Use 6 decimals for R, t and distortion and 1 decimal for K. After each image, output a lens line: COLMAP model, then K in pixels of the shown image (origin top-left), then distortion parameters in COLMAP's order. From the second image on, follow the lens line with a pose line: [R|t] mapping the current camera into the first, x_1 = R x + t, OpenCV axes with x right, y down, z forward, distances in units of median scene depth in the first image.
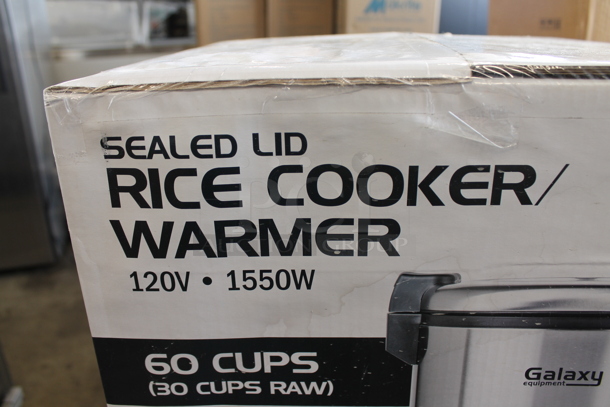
lens RADIAL K [[516.2, 0, 306.0], [0, 516.2, 216.7], [0, 0, 1]] dist [-0.181655, 0.144599]
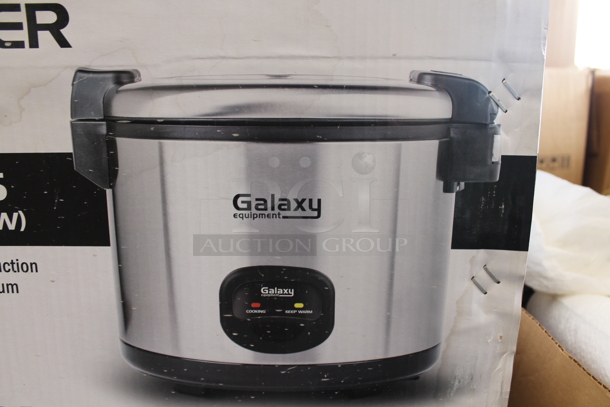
lens RADIAL K [[516.2, 0, 306.0], [0, 516.2, 216.7], [0, 0, 1]] dist [-0.181655, 0.144599]
pose [[0.996189, 0.012874, 0.086270, 0.531901], [-0.000474, 0.989831, -0.142244, 0.509665], [-0.087224, 0.141661, 0.986065, 0.096511]]
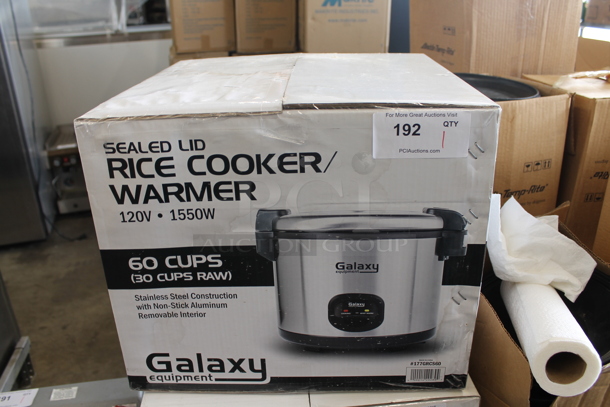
lens RADIAL K [[516.2, 0, 306.0], [0, 516.2, 216.7], [0, 0, 1]] dist [-0.181655, 0.144599]
pose [[0.999405, -0.018638, 0.029007, 0.304435], [0.017308, 0.998817, 0.045450, 0.052612], [-0.029819, -0.044921, 0.998545, -0.943553]]
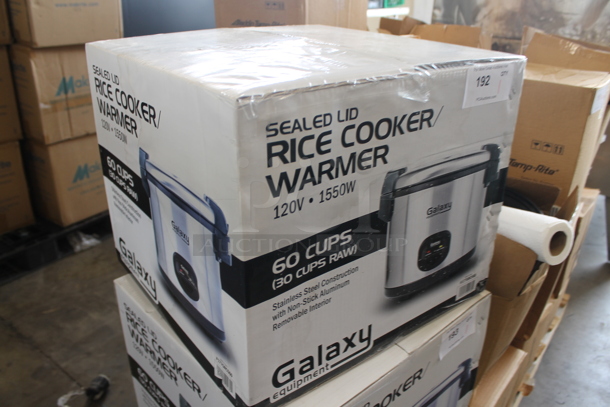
lens RADIAL K [[516.2, 0, 306.0], [0, 516.2, 216.7], [0, 0, 1]] dist [-0.181655, 0.144599]
pose [[0.754786, -0.257218, 0.603437, -1.275017], [0.212106, 0.966197, 0.146542, -0.079154], [-0.620732, 0.017385, 0.783830, -0.344001]]
